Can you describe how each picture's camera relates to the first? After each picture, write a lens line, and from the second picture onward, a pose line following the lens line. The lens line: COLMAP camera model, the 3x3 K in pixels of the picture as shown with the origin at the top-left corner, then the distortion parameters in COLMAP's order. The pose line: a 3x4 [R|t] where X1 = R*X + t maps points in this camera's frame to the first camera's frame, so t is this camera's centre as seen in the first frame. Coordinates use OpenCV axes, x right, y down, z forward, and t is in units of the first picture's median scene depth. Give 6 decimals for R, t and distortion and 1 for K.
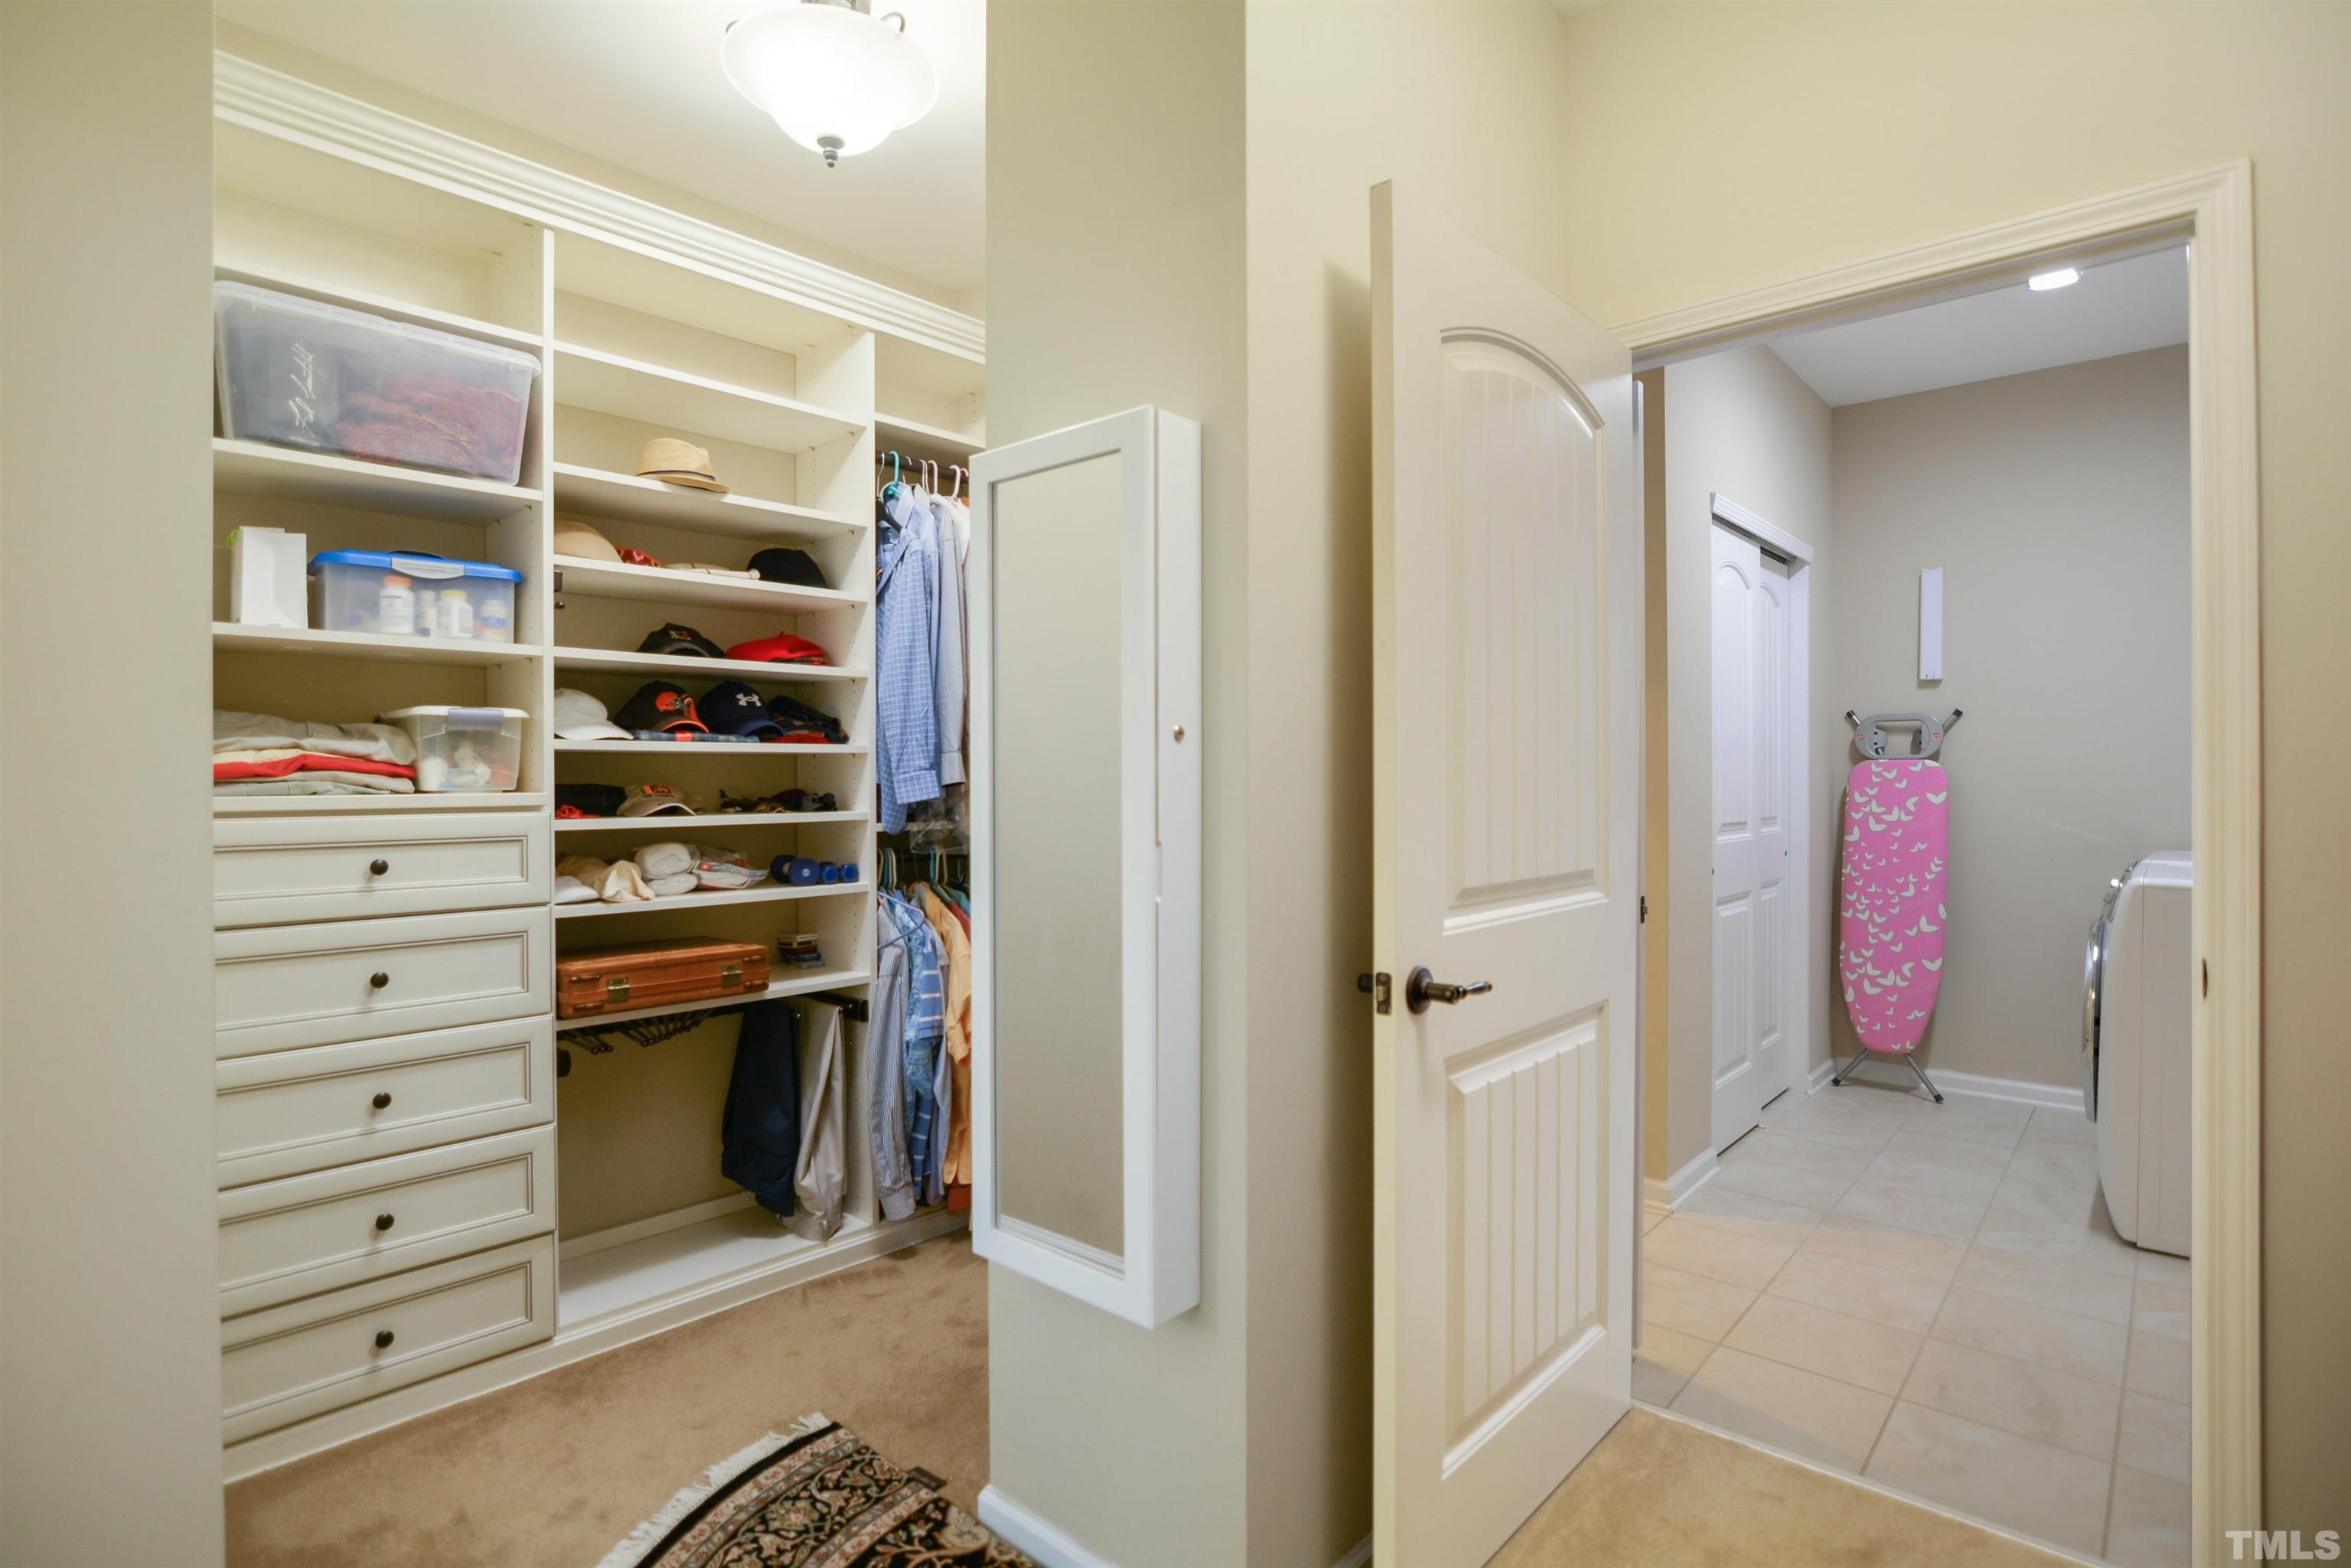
lens RADIAL K [[1161.5, 0, 1148.3], [0, 1161.5, 778.7], [0, 0, 1]] dist [-0.025878, 0.000680]
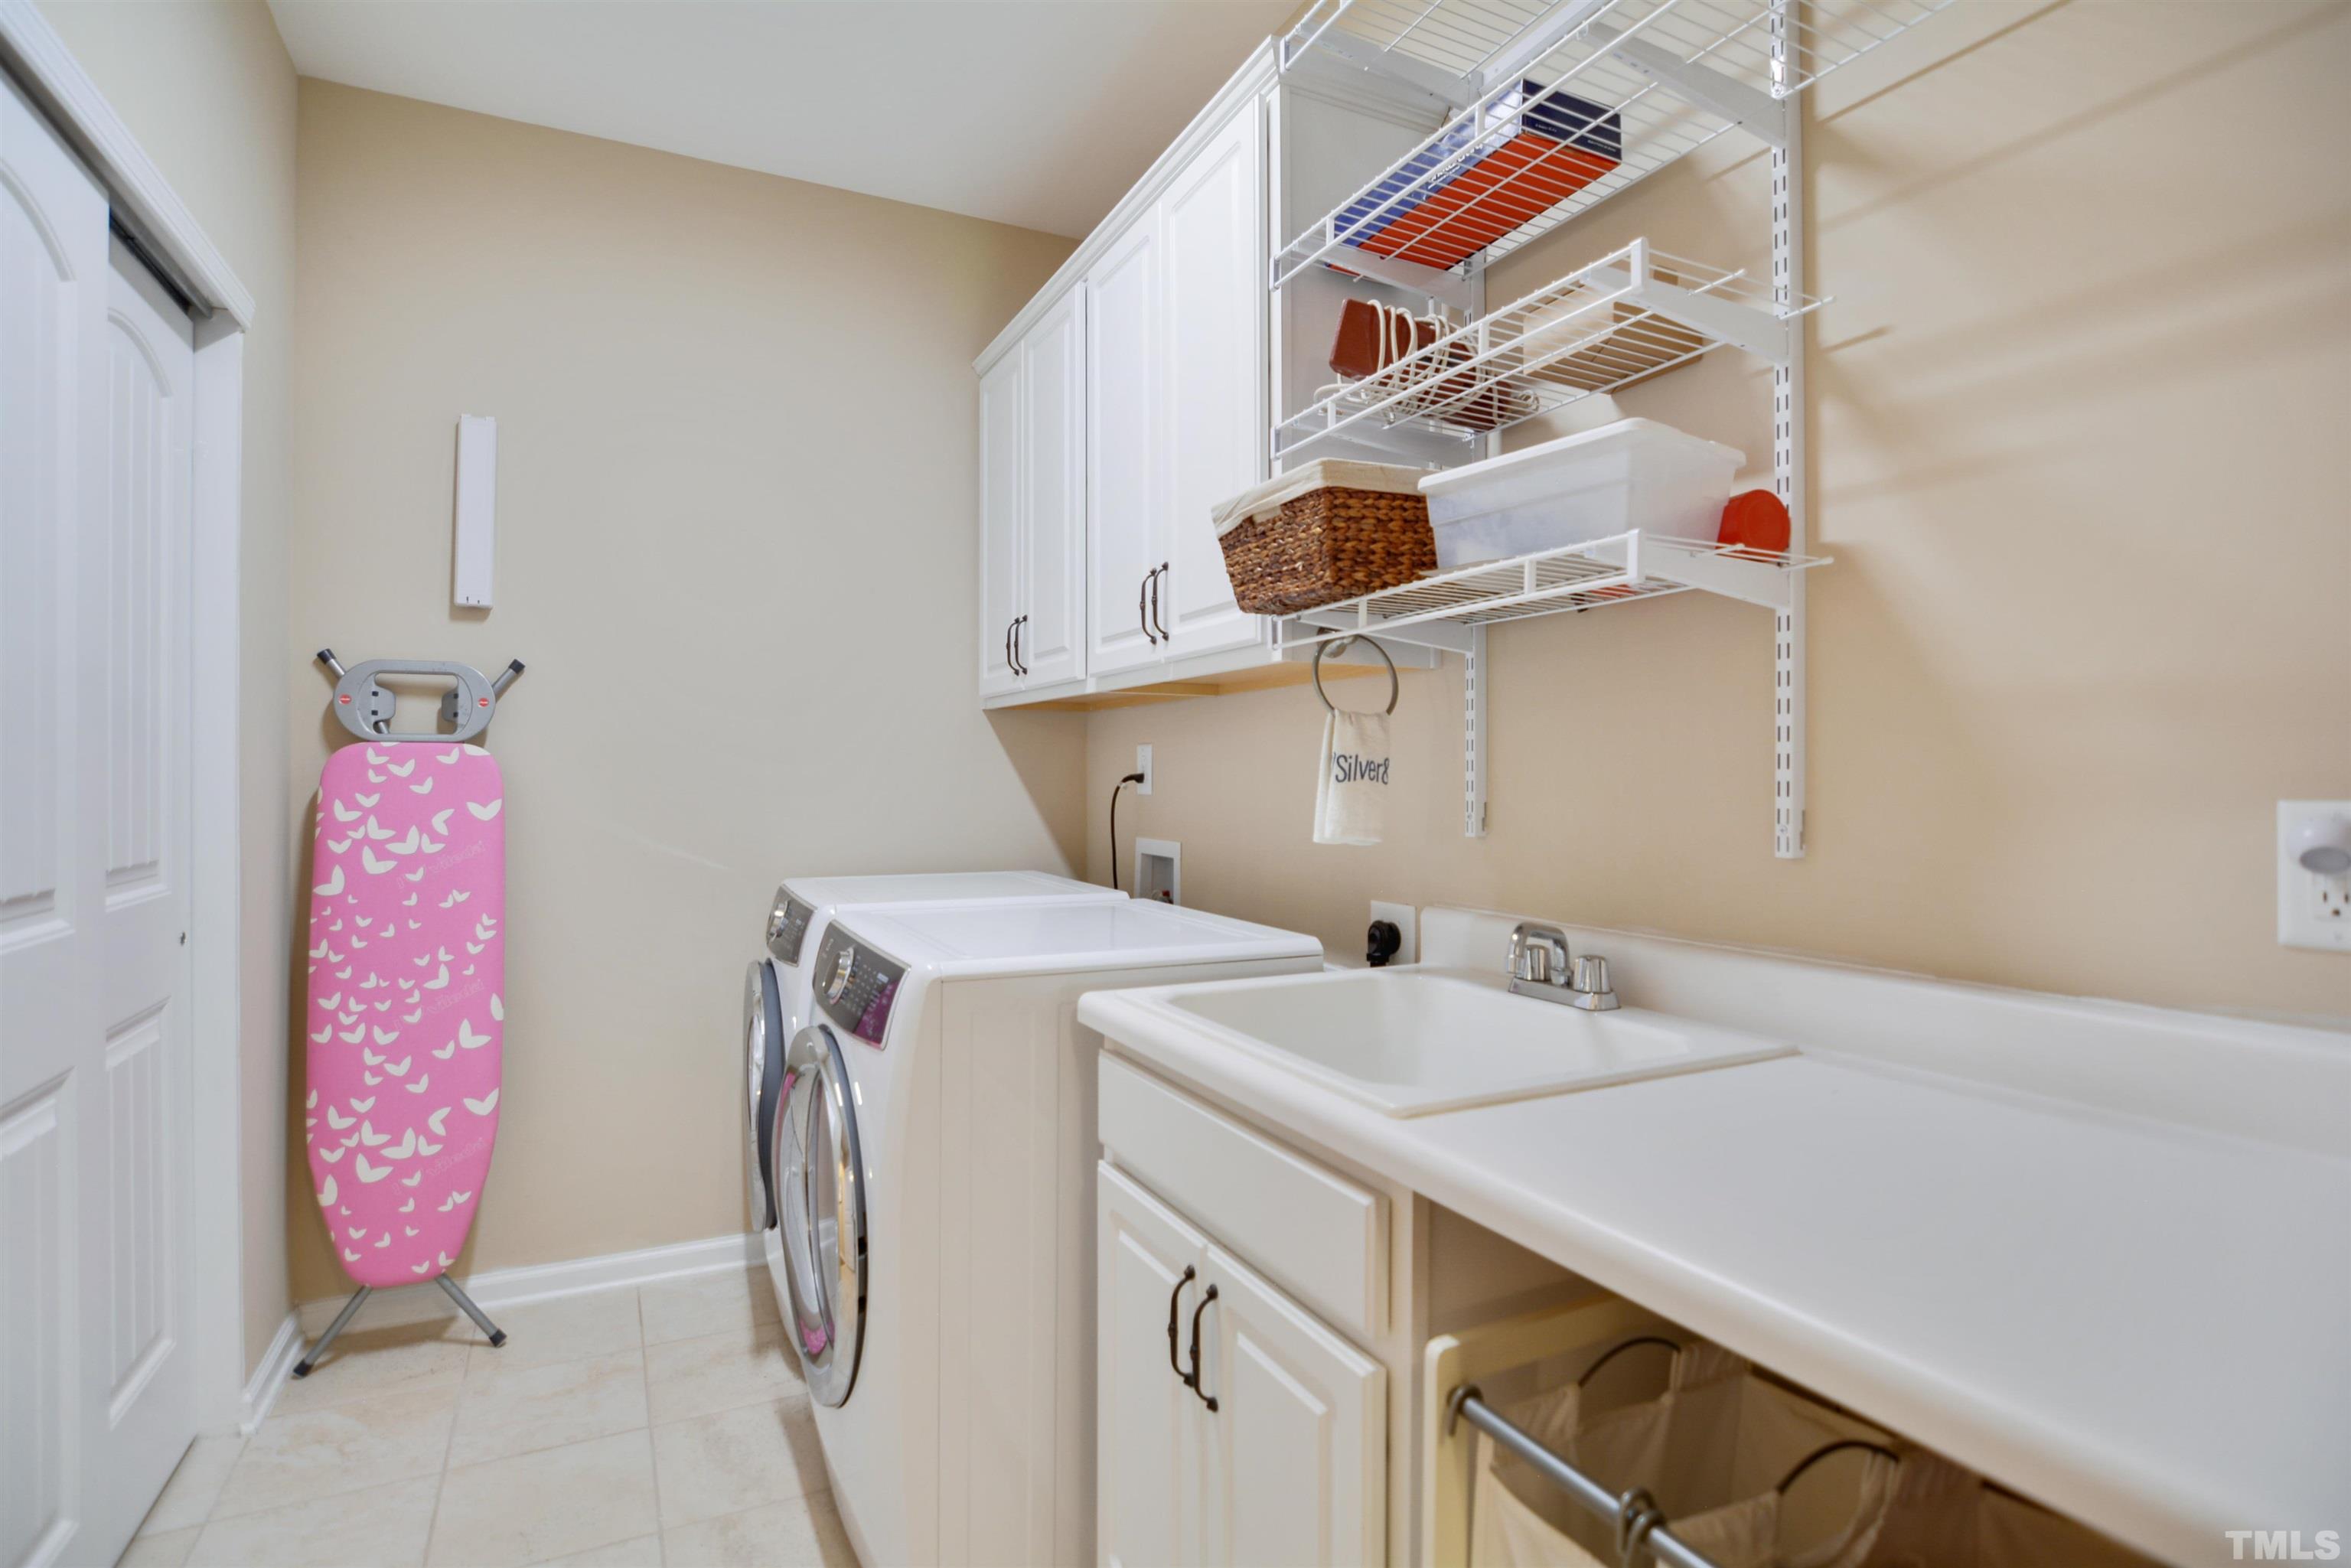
lens RADIAL K [[1158.9, 0, 1158.2], [0, 1158.9, 781.8], [0, 0, 1]] dist [-0.033496, 0.012519]
pose [[0.358774, 0.002293, 0.933421, 0.265503], [-0.000763, 0.999997, -0.002163, 0.003225], [-0.933424, 0.000064, 0.358775, 0.468397]]
